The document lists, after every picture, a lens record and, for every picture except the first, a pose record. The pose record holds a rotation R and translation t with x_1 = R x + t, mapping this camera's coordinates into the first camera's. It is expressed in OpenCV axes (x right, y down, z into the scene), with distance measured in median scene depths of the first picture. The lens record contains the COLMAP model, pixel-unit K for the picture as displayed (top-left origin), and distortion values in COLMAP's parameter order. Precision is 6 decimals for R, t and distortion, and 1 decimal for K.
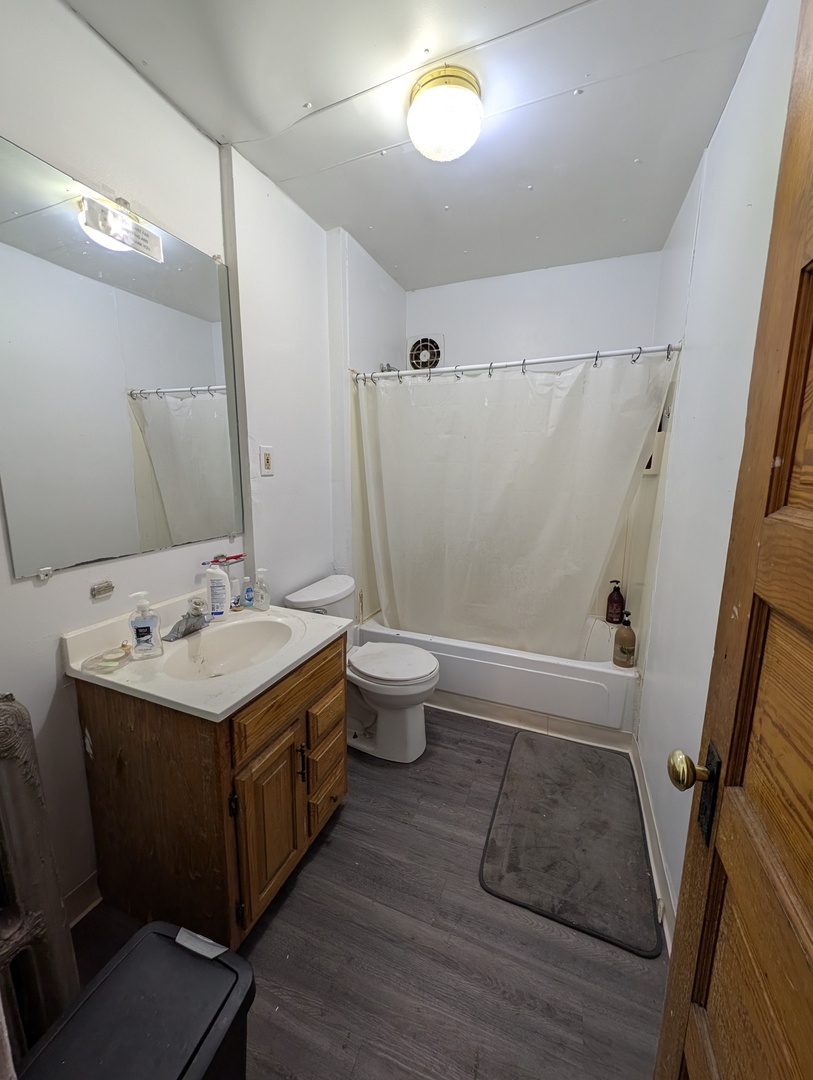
lens RADIAL K [[408.2, 0, 406.6], [0, 408.2, 538.2], [0, 0, 1]] dist [0.012701, -0.002246]
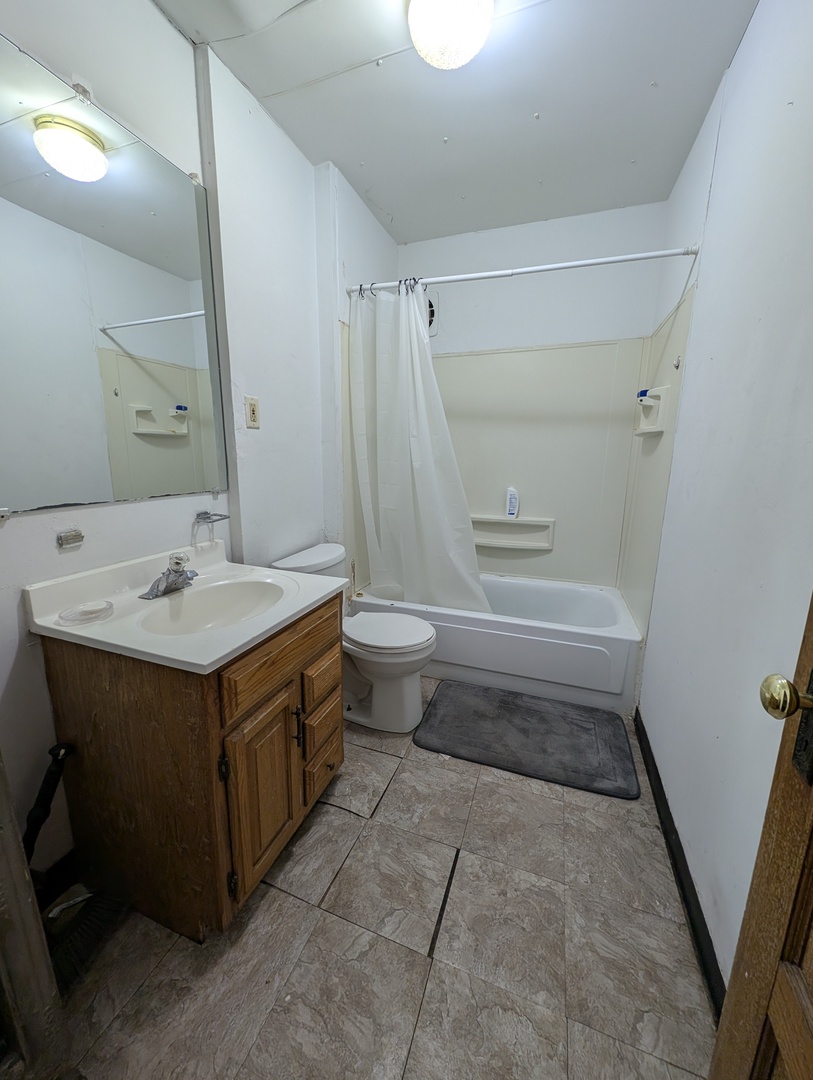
lens RADIAL K [[408.2, 0, 404.5], [0, 408.2, 536.0], [0, 0, 1]] dist [0.012701, -0.002246]
pose [[0.999514, -0.003379, 0.030984, -0.036963], [0.002467, 0.999564, 0.029433, 0.083096], [-0.031070, -0.029342, 0.999086, 0.074627]]
